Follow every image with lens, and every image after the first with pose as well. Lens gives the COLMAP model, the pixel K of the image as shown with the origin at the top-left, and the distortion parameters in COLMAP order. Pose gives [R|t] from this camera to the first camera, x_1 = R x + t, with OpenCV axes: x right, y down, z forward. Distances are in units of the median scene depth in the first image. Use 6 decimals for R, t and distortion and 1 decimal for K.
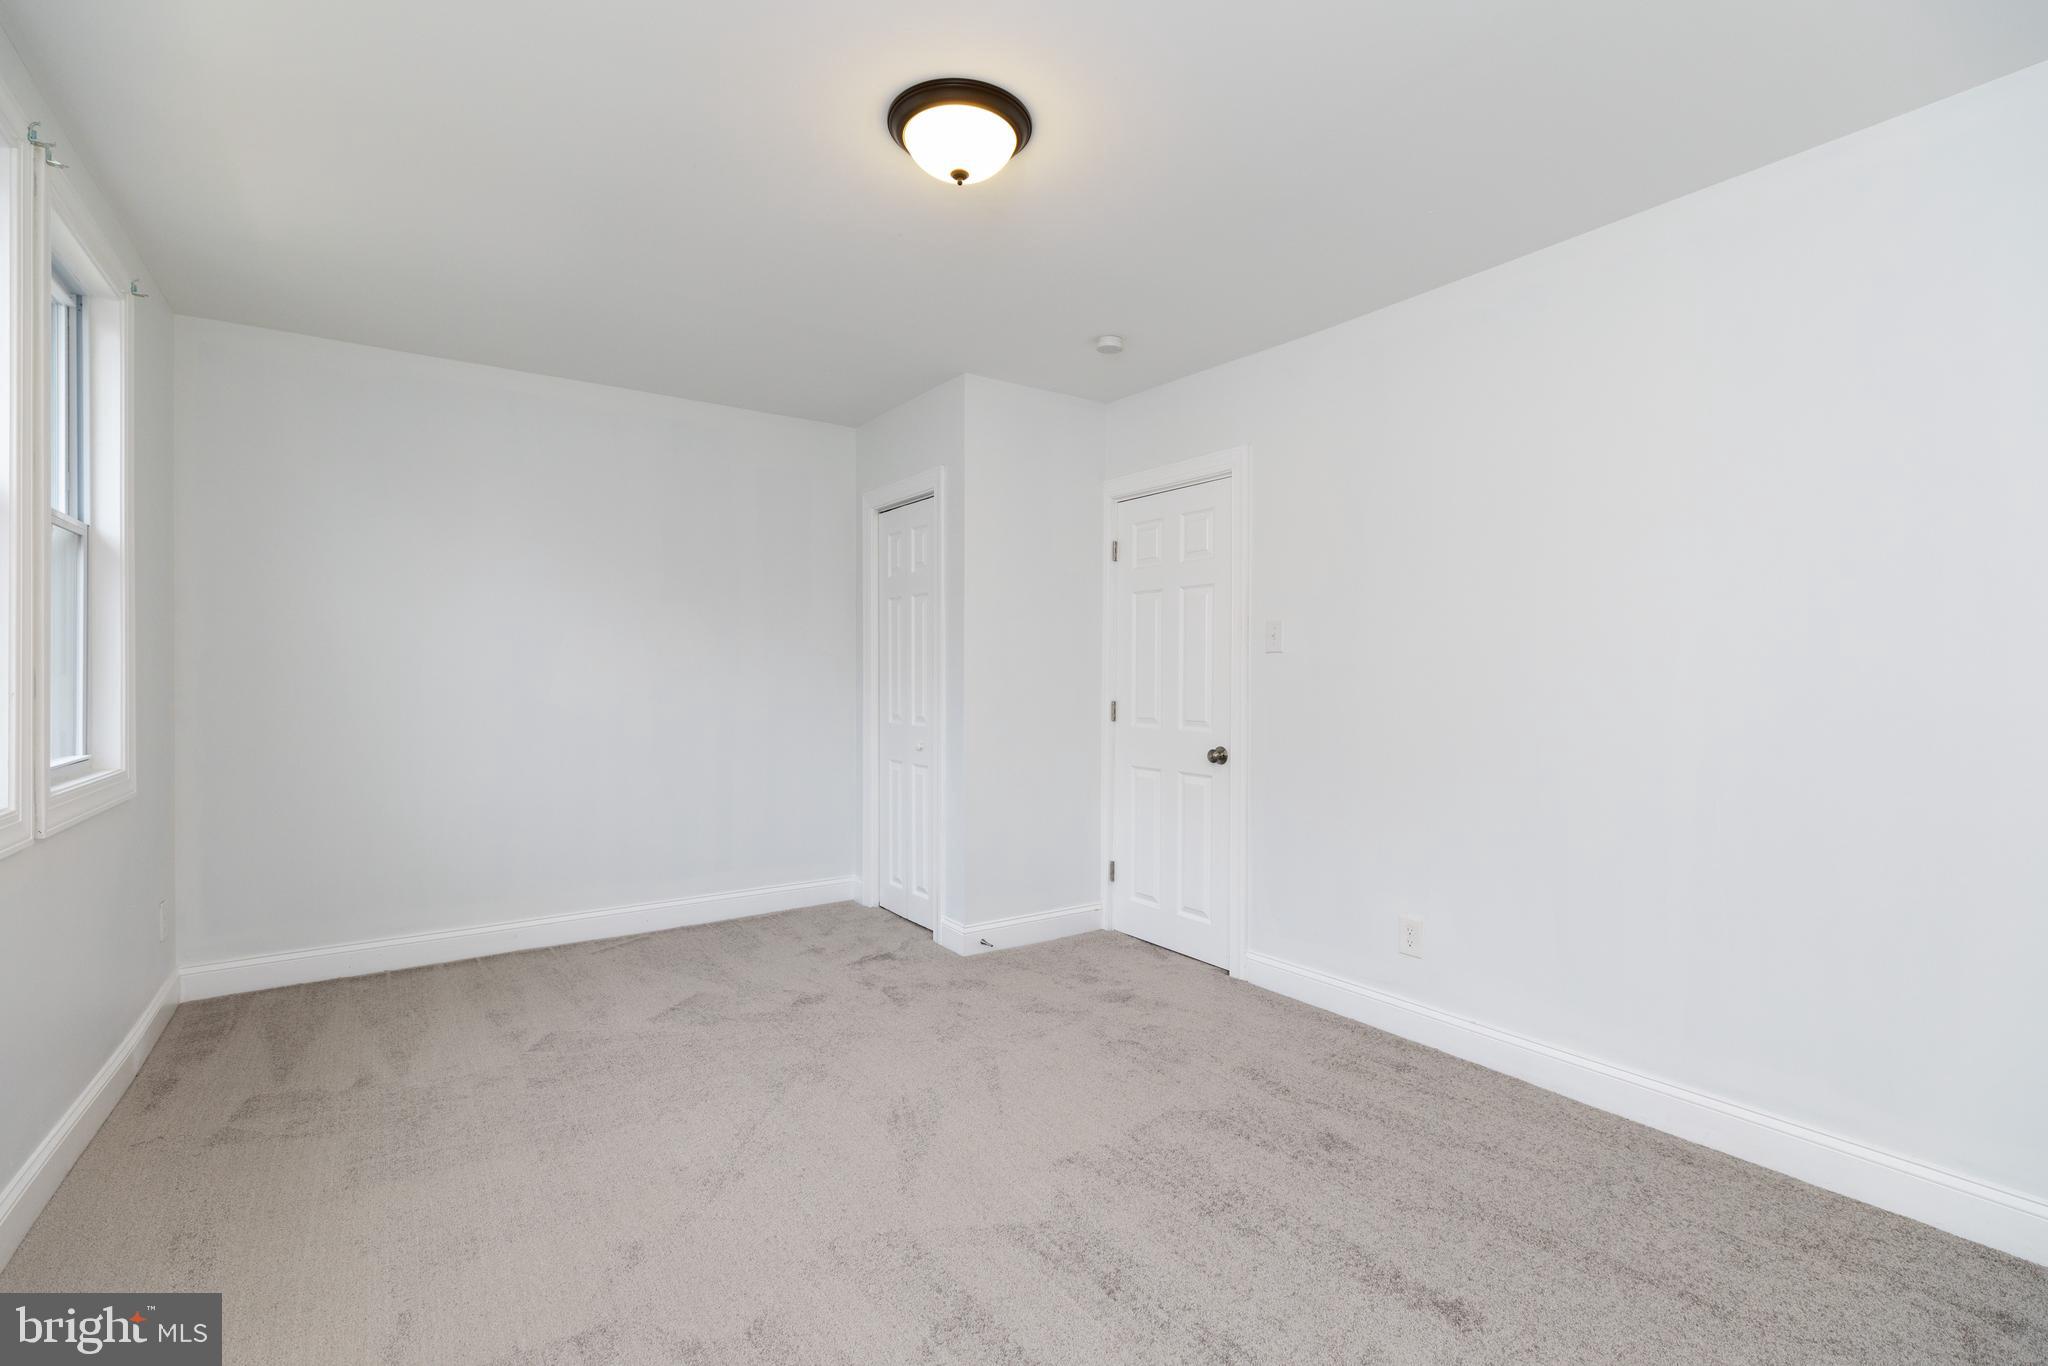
lens RADIAL K [[905.8, 0, 1037.4], [0, 905.8, 674.2], [0, 0, 1]] dist [0.003654, 0.000125]
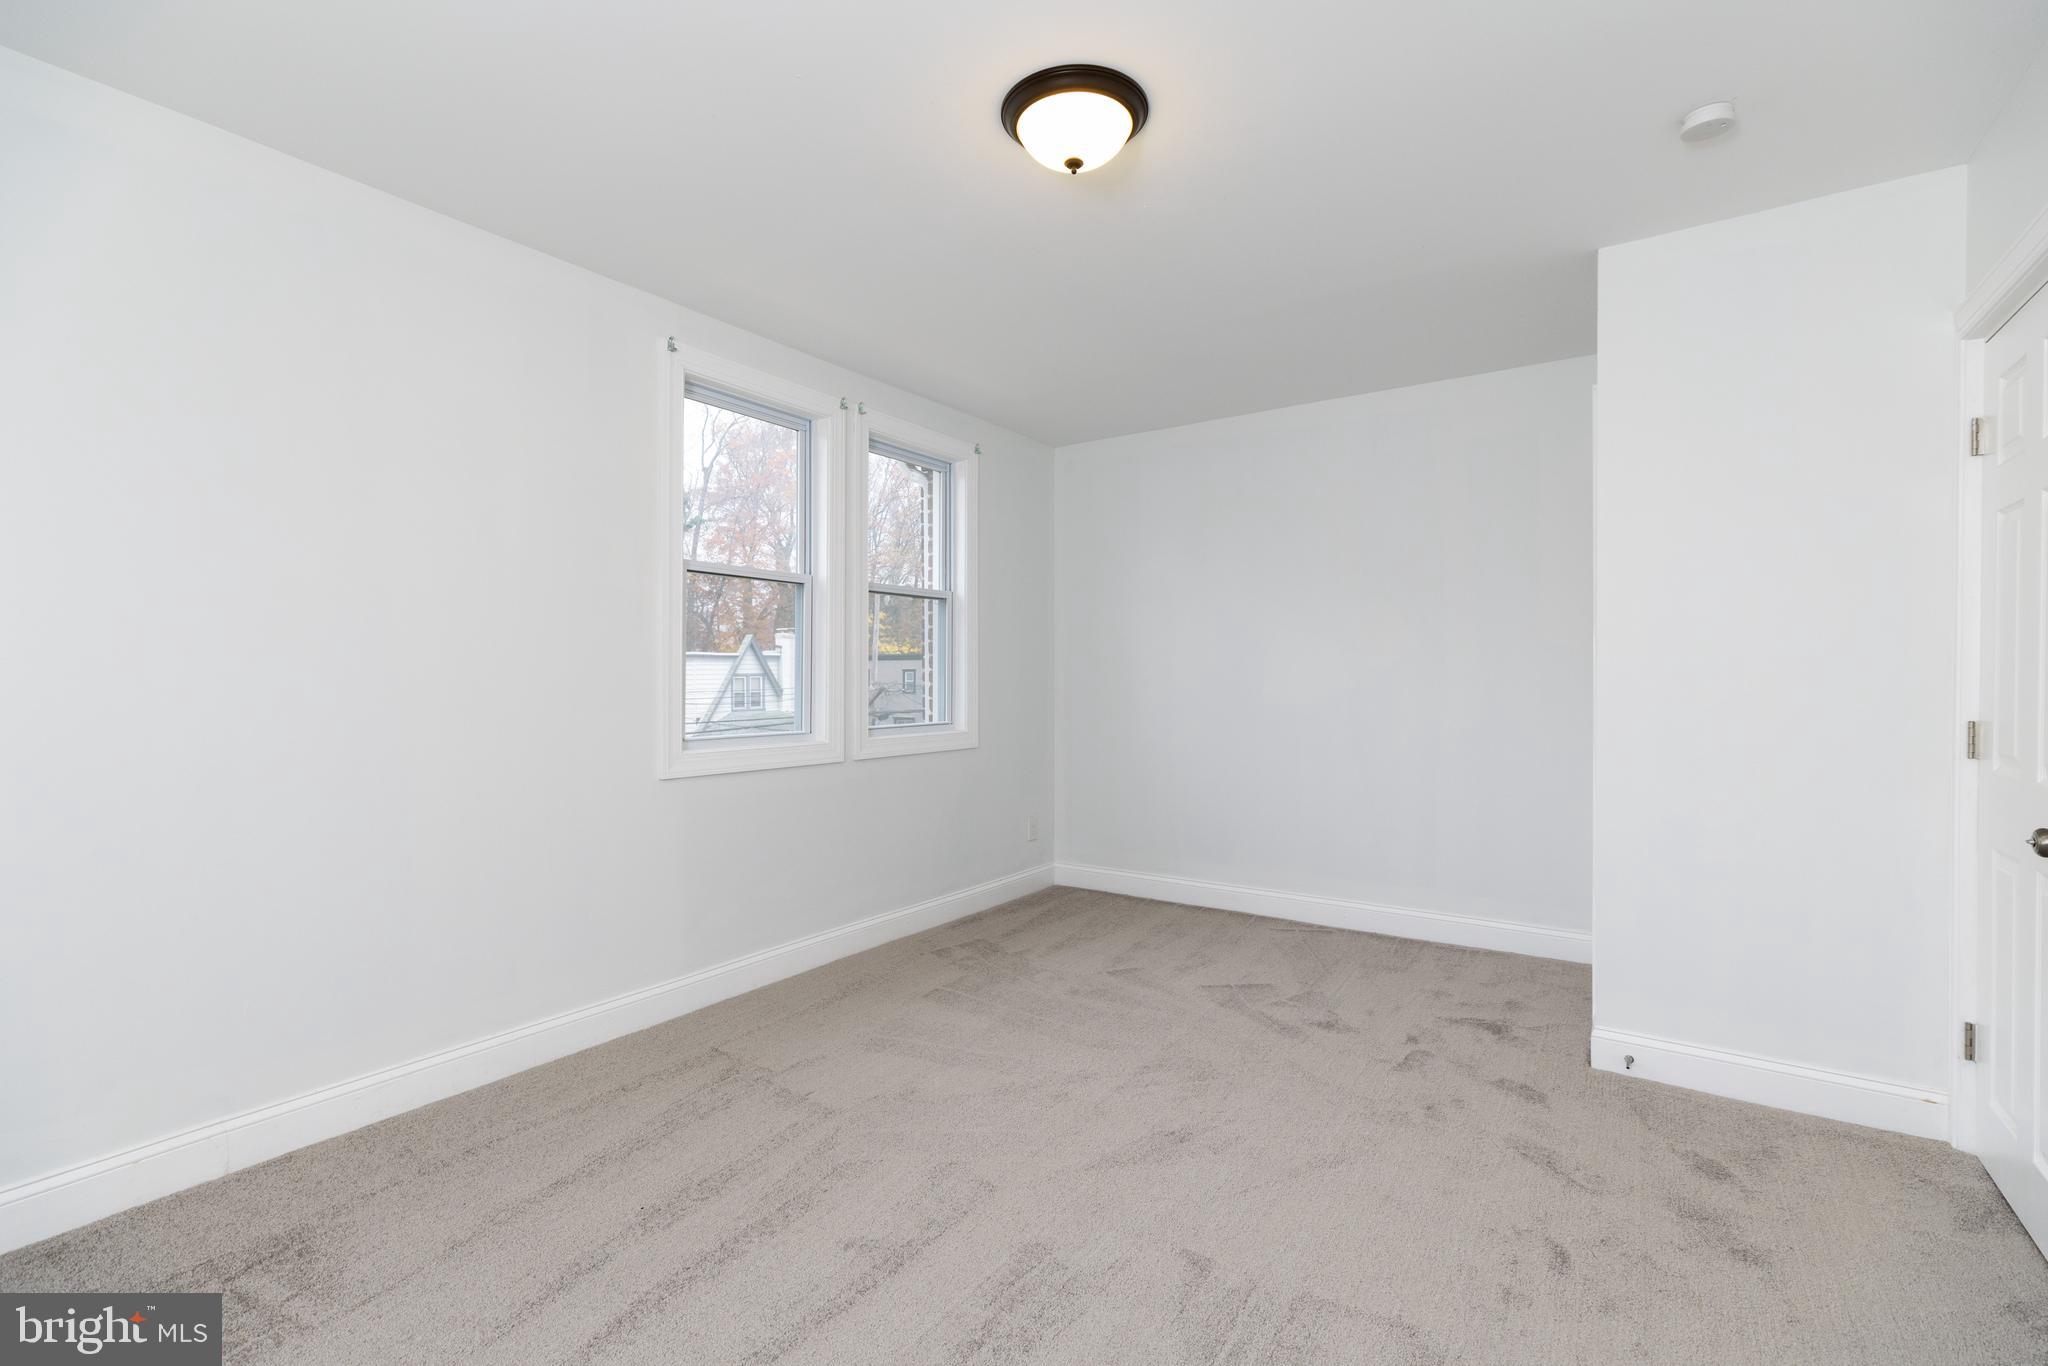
lens RADIAL K [[905.8, 0, 1013.1], [0, 905.8, 677.5], [0, 0, 1]] dist [0.003654, 0.000125]
pose [[0.356582, -0.002651, -0.934260, 0.482678], [-0.000266, 0.999996, -0.002939, 0.006816], [0.934264, 0.001296, 0.356579, 0.358629]]
